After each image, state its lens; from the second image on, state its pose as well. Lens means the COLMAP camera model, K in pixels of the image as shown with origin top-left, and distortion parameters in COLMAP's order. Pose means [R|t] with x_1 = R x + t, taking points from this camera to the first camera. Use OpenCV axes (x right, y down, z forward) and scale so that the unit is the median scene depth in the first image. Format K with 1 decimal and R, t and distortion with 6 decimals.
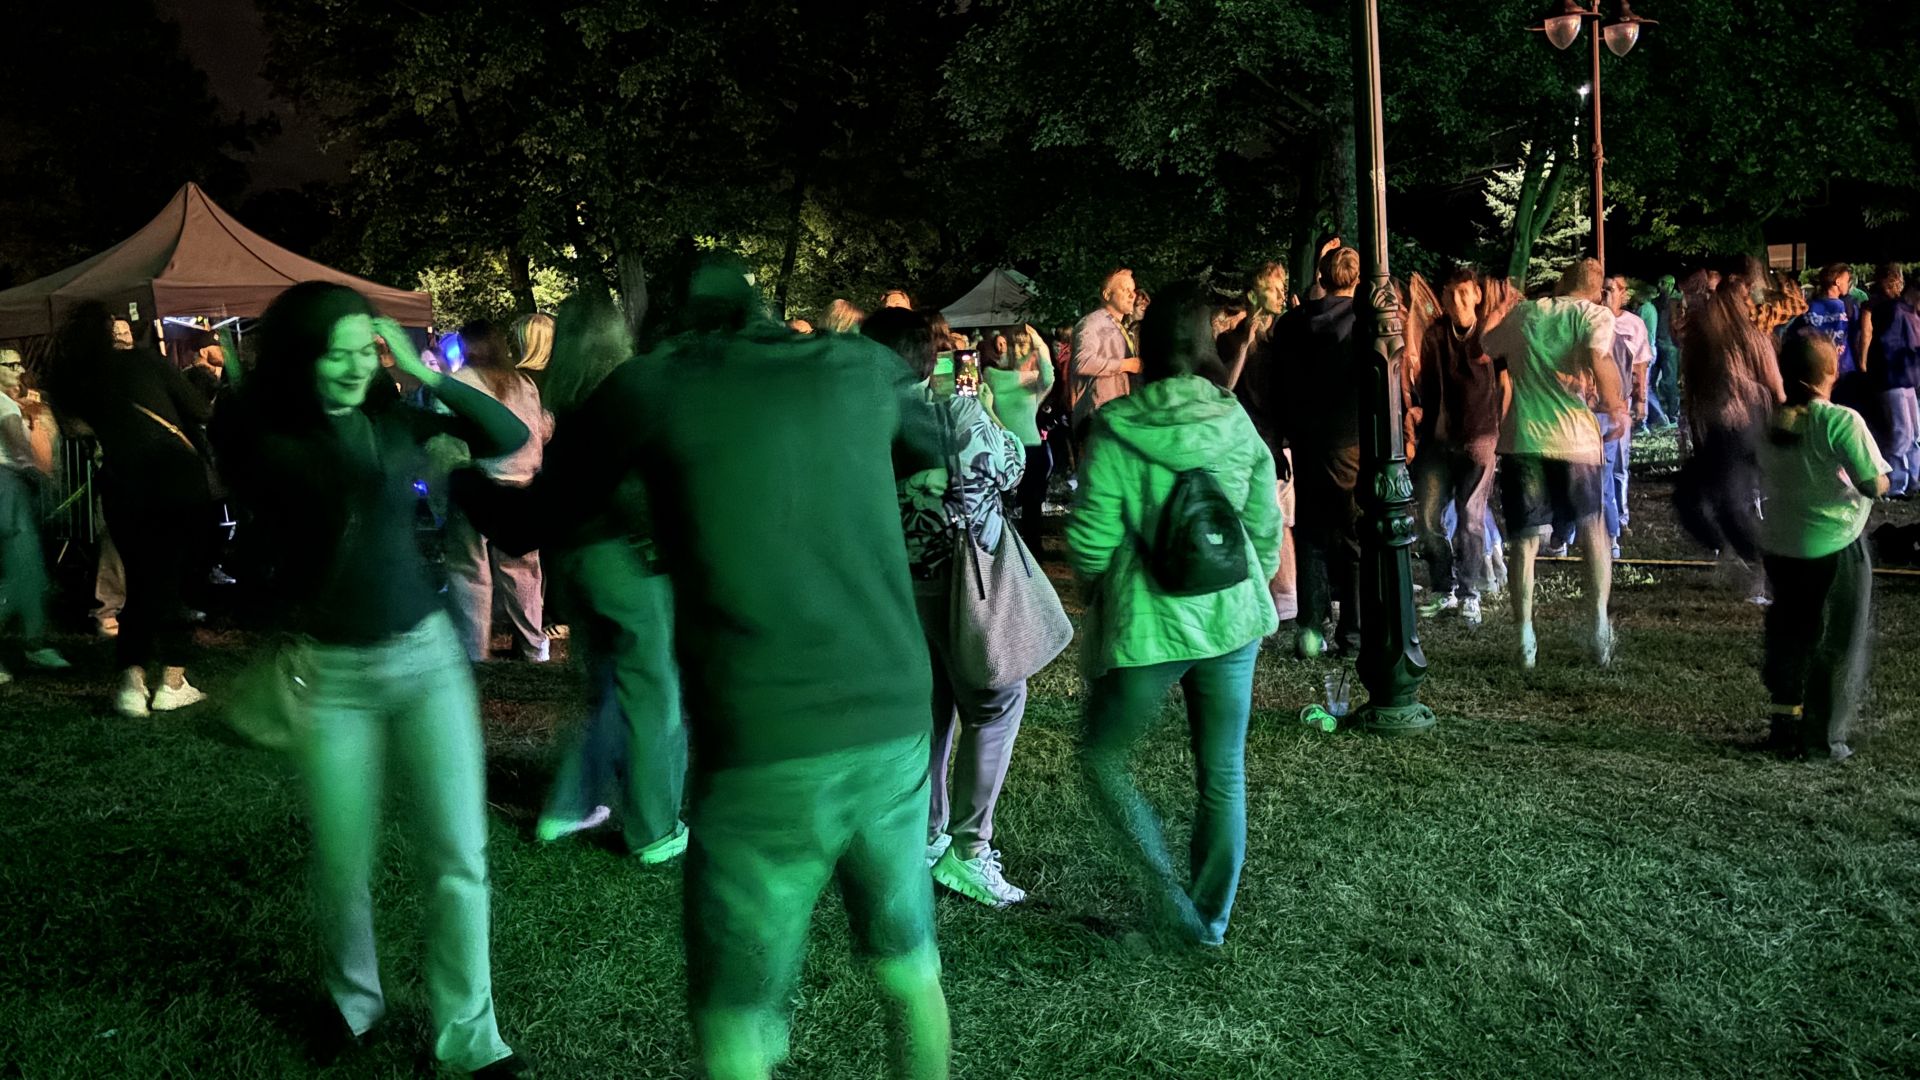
lens RADIAL K [[1443.7, 0, 942.7], [0, 1443.7, 531.5], [0, 0, 1]] dist [0.070720, -0.074116]
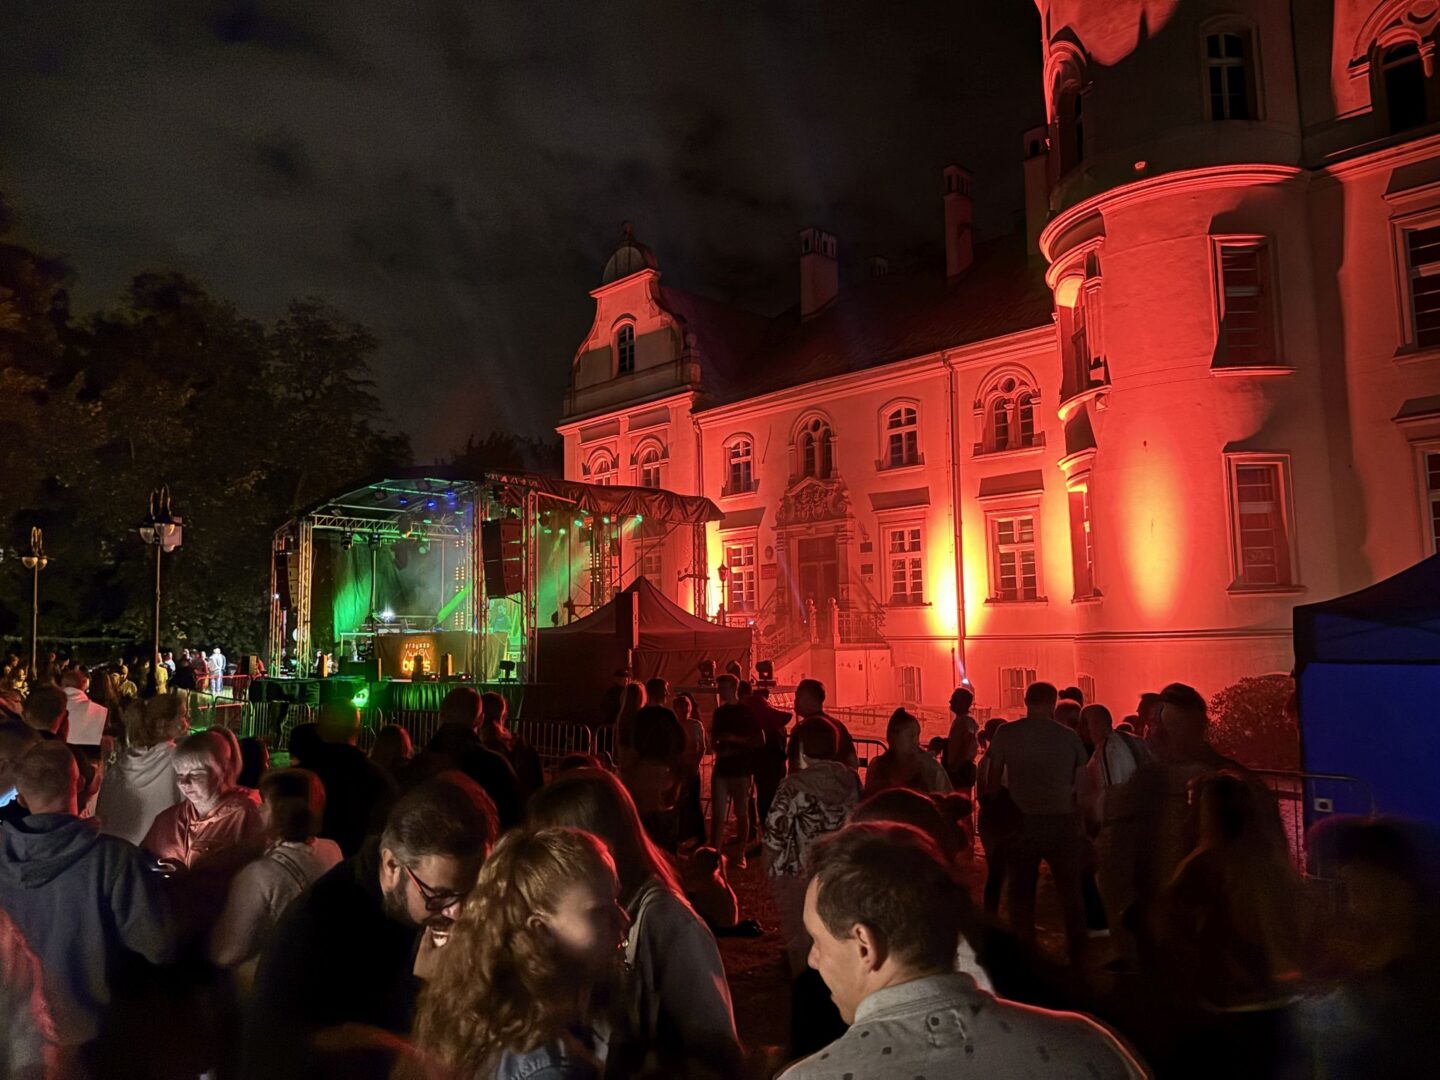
lens RADIAL K [[1082.2, 0, 721.6], [0, 1082.2, 539.8], [0, 0, 1]] dist [0.069726, -0.071494]
pose [[0.307535, 0.139493, 0.941257, -1.881995], [0.104973, 0.978185, -0.179263, 0.153655], [-0.945729, 0.153937, 0.286183, -1.253229]]
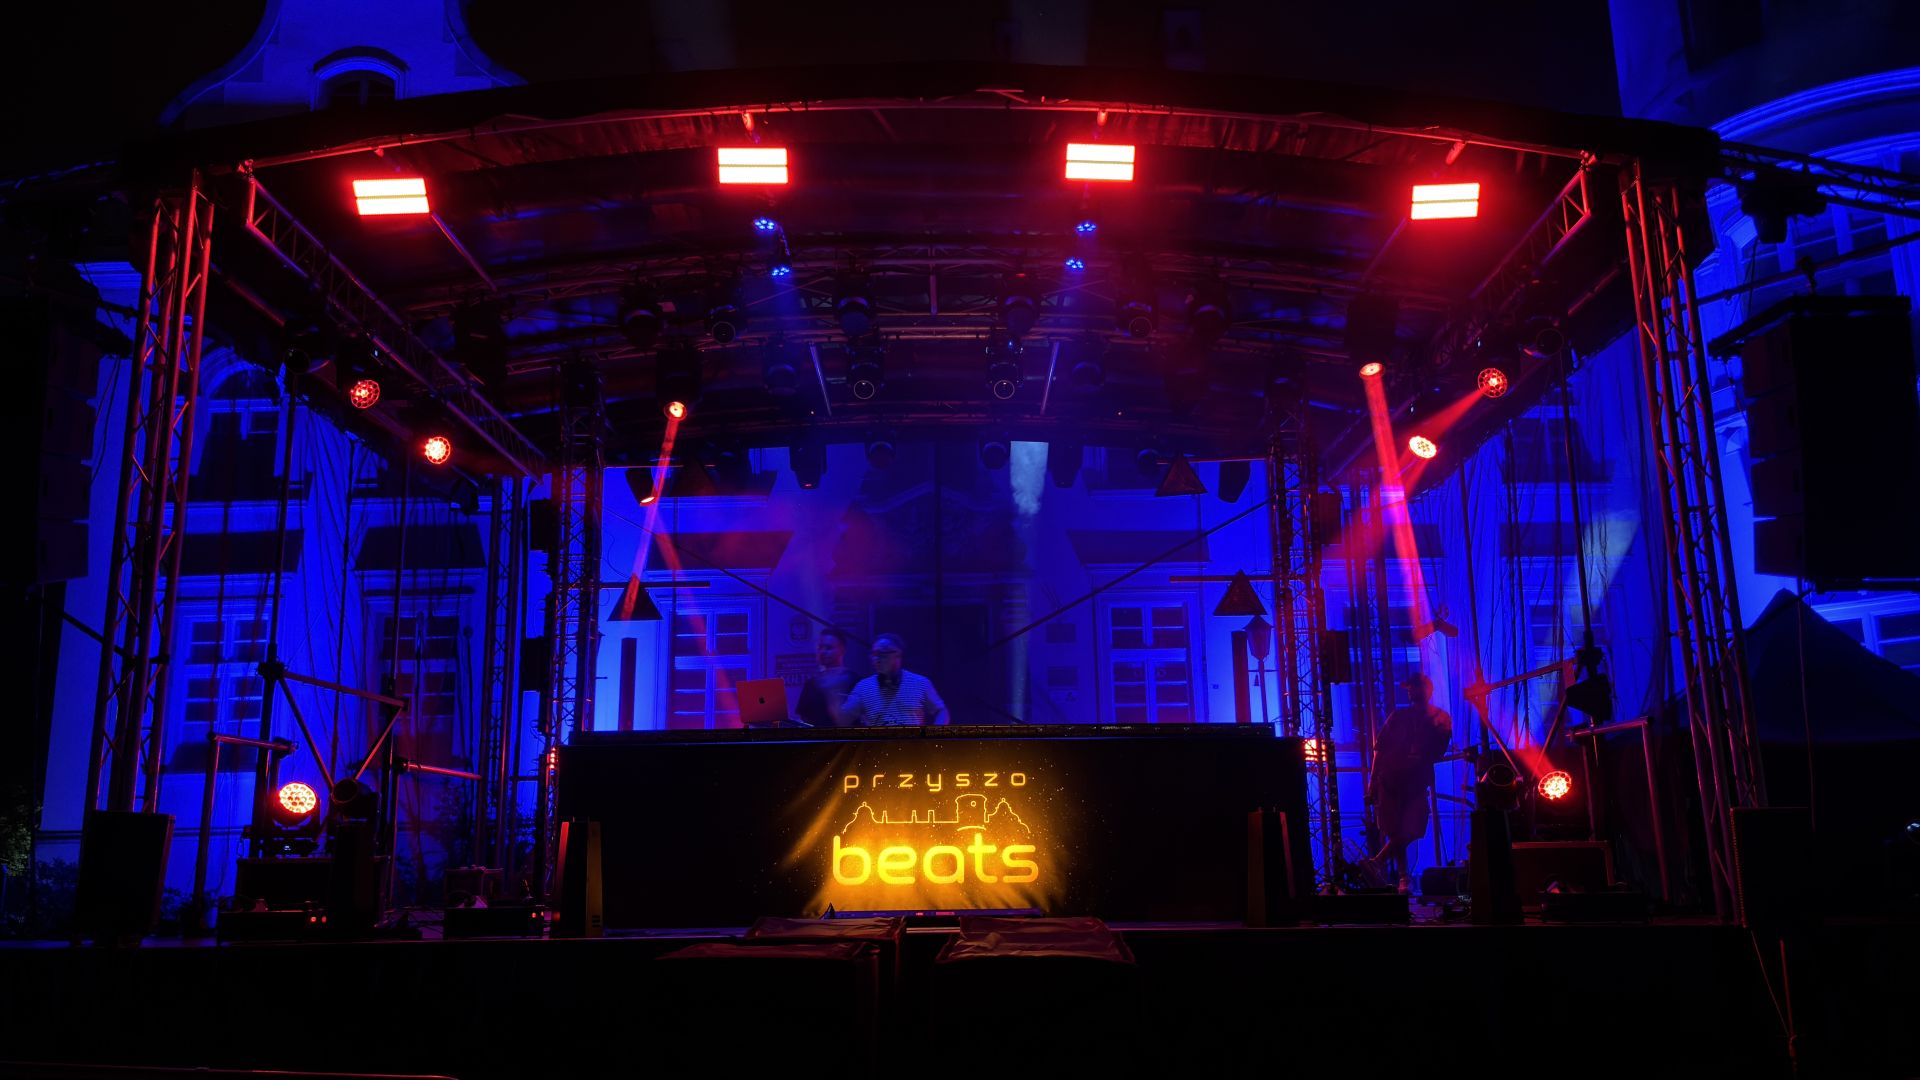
lens RADIAL K [[1443.7, 0, 963.9], [0, 1443.7, 535.2], [0, 0, 1]] dist [0.070720, -0.074116]
pose [[-0.467959, 0.243015, 0.849681, 0.412809], [0.138088, 0.969747, -0.201304, -0.248833], [-0.872895, 0.023129, -0.487360, 1.613446]]
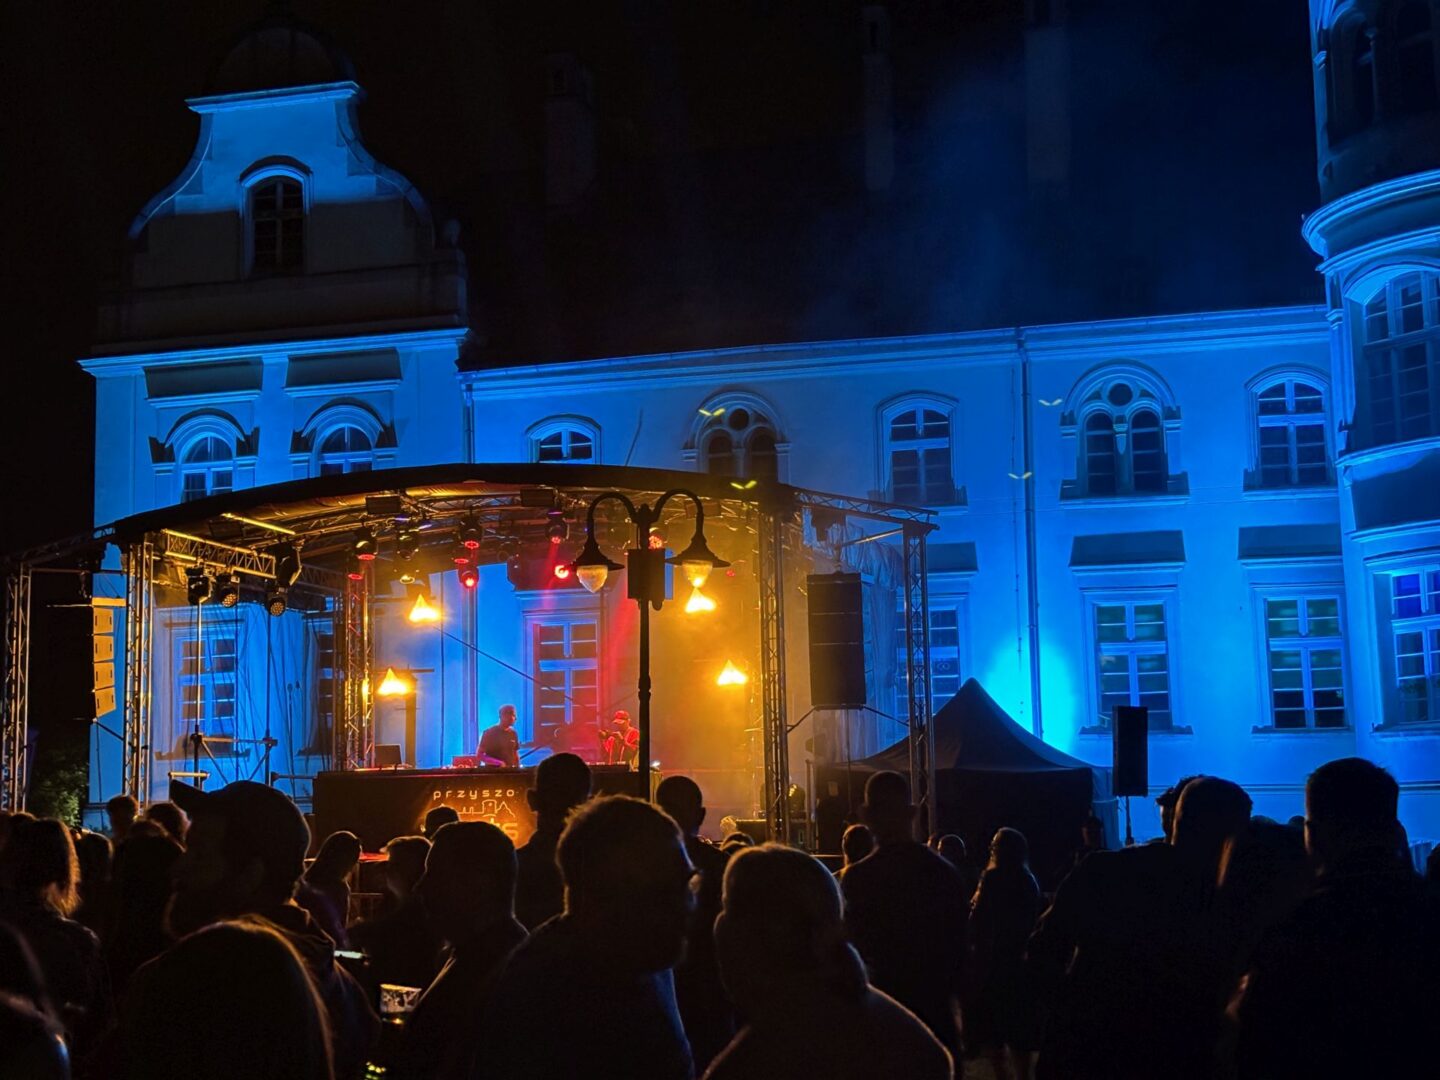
lens RADIAL K [[2159.3, 0, 725.8], [0, 2159.3, 533.6], [0, 0, 1]] dist [0.147277, 0.000000]
pose [[-0.224294, 0.177561, 0.958209, -2.647773], [0.136936, 0.979248, -0.149406, -0.099054], [-0.964853, 0.097702, -0.243954, 1.511081]]
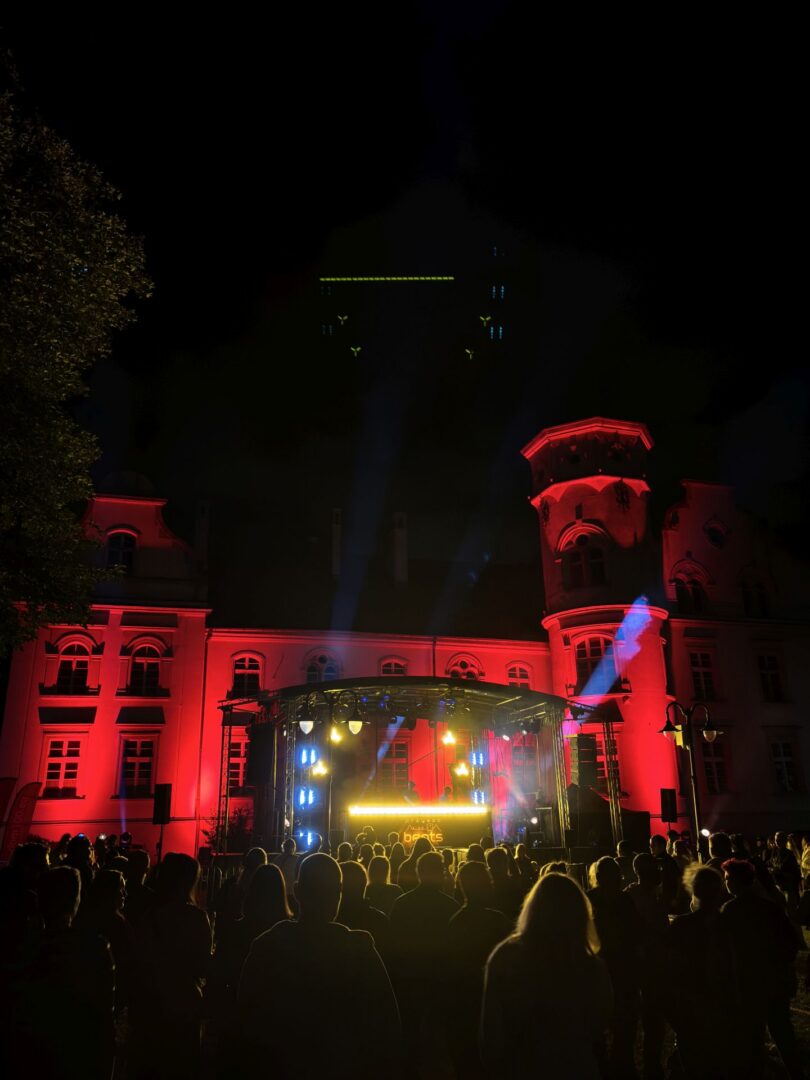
lens RADIAL K [[811.7, 0, 403.8], [0, 811.7, 548.6], [0, 0, 1]] dist [0.069726, -0.071494]
pose [[-0.691619, 0.281965, 0.664951, -1.172051], [0.128852, 0.954048, -0.270534, -0.474355], [-0.710676, -0.101426, -0.696169, 3.779073]]
